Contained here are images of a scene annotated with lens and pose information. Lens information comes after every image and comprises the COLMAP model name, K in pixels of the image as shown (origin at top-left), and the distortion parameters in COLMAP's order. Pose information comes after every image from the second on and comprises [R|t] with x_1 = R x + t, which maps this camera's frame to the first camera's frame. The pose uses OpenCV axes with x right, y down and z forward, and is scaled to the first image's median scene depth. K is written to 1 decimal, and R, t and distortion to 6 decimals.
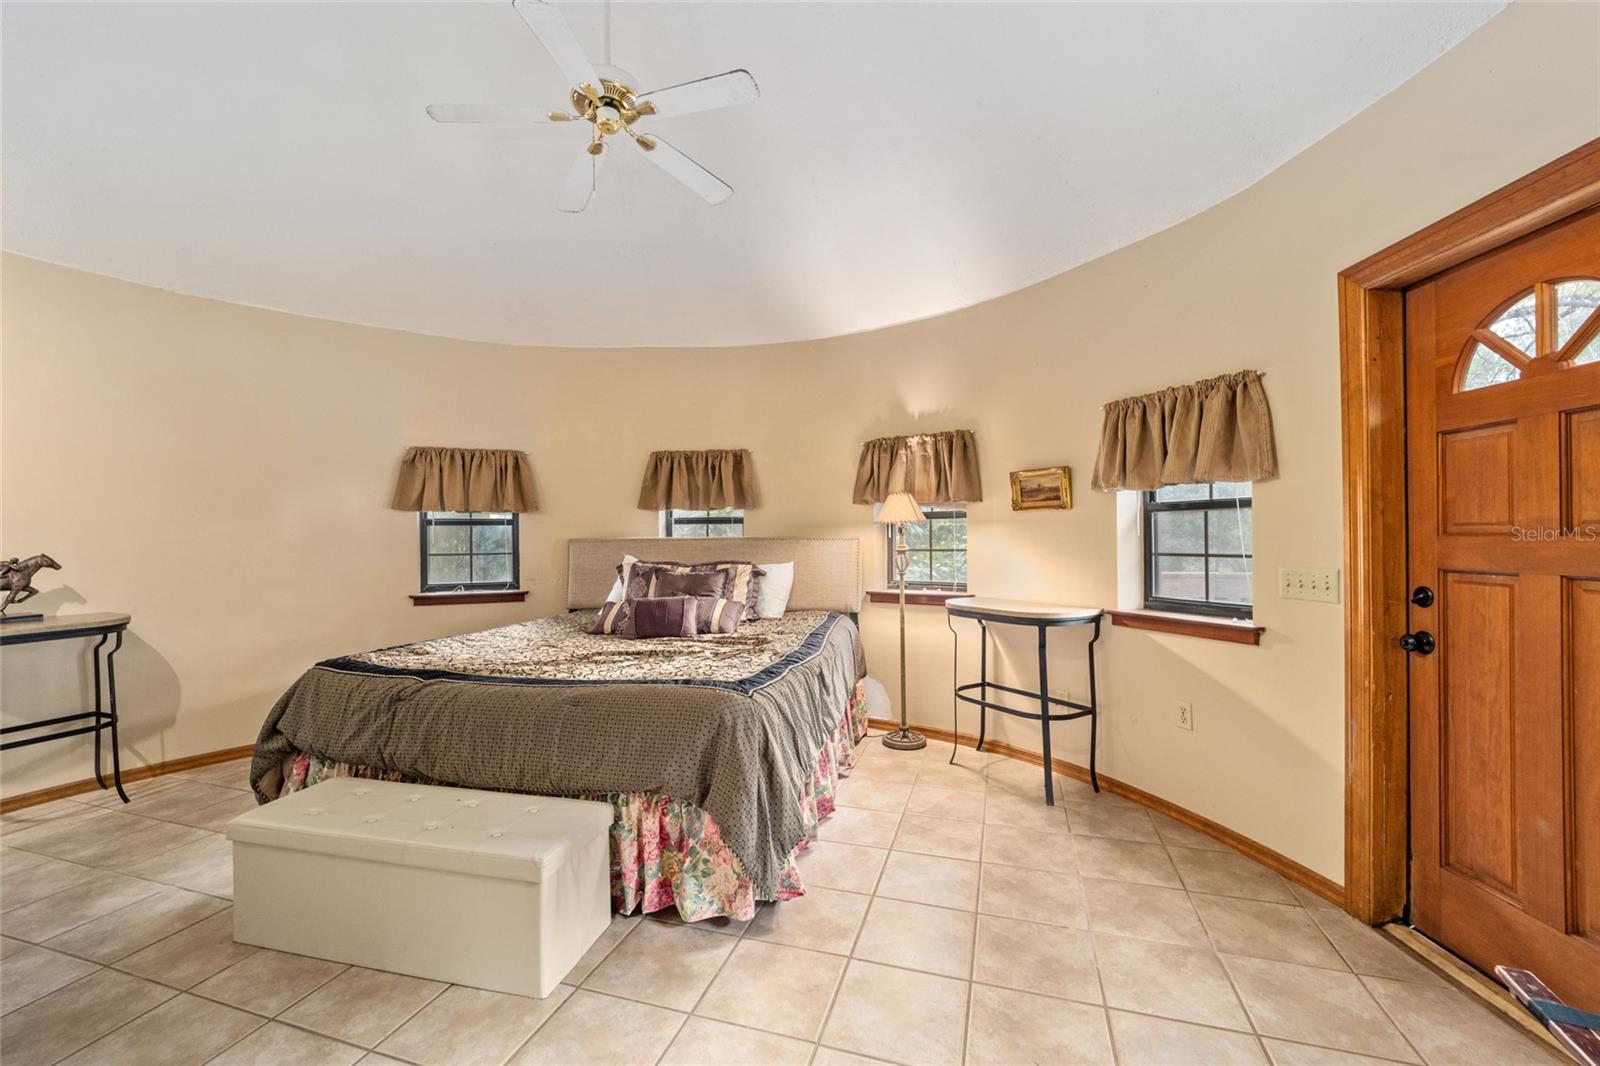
lens RADIAL K [[642.3, 0, 799.2], [0, 642.3, 535.1], [0, 0, 1]] dist [-0.001777, 0.000065]
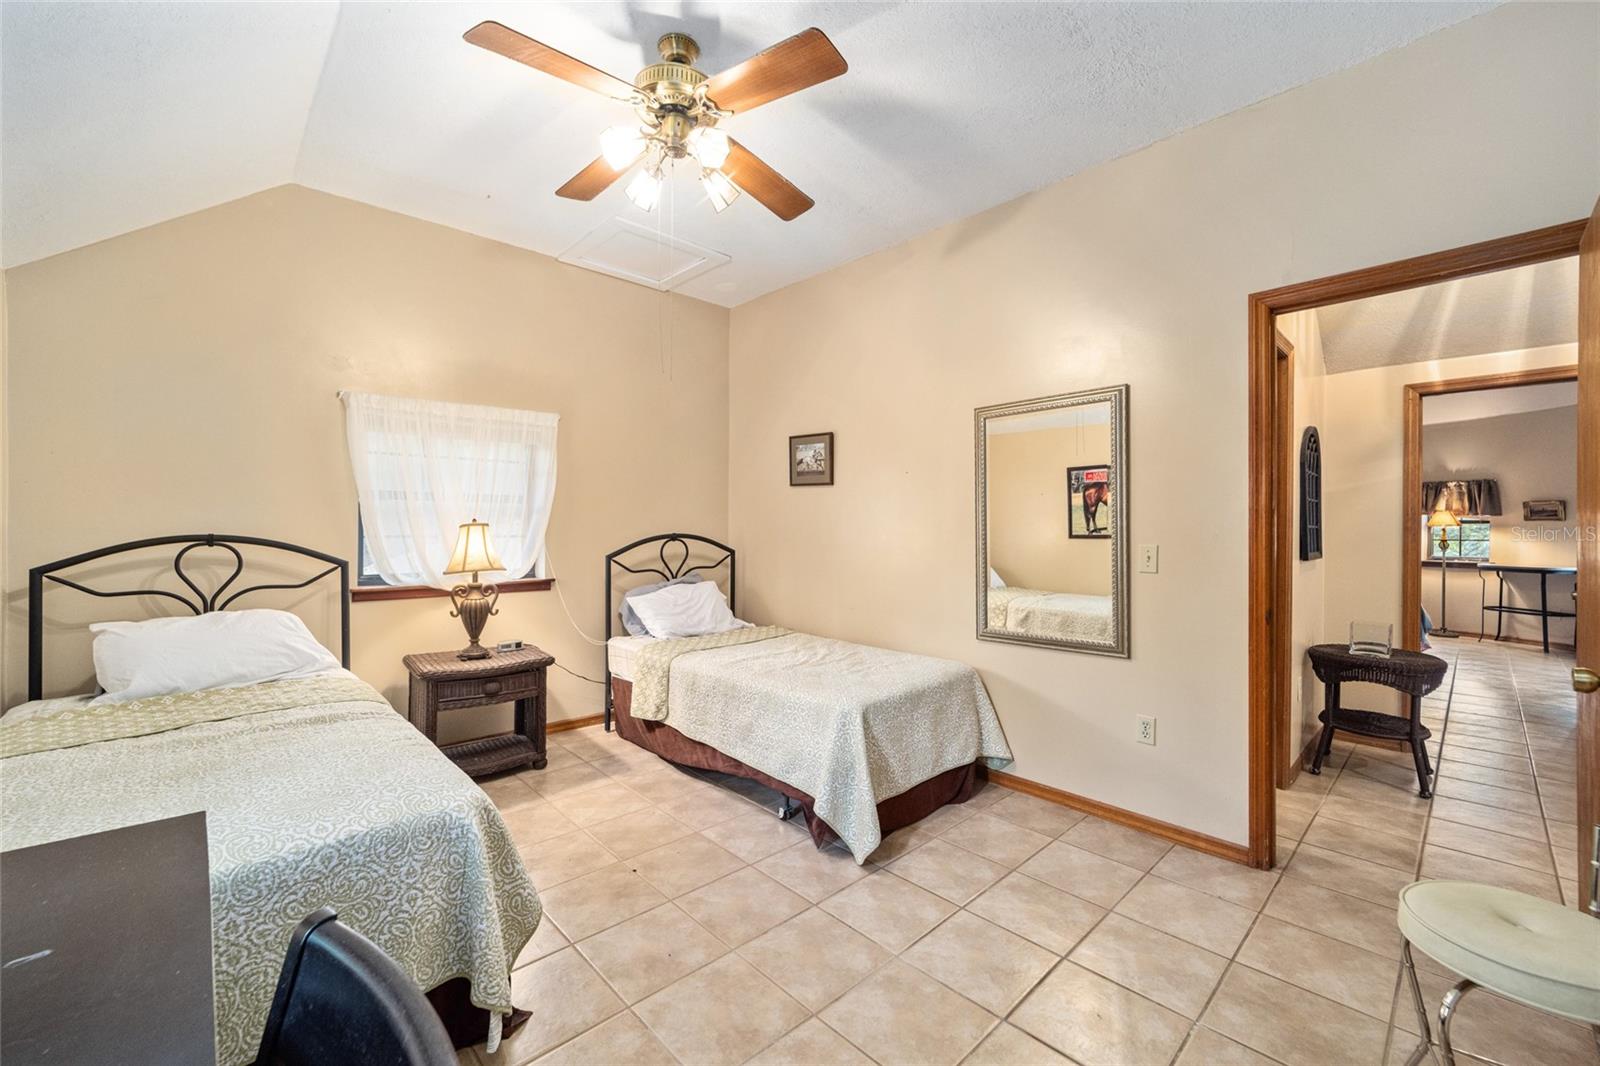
lens RADIAL K [[642.3, 0, 805.0], [0, 642.3, 536.6], [0, 0, 1]] dist [-0.001777, 0.000065]
pose [[0.879553, 0.013120, -0.475619, -0.654408], [-0.006039, 0.999847, 0.016413, -0.007549], [0.475762, -0.011564, 0.879498, -1.733608]]
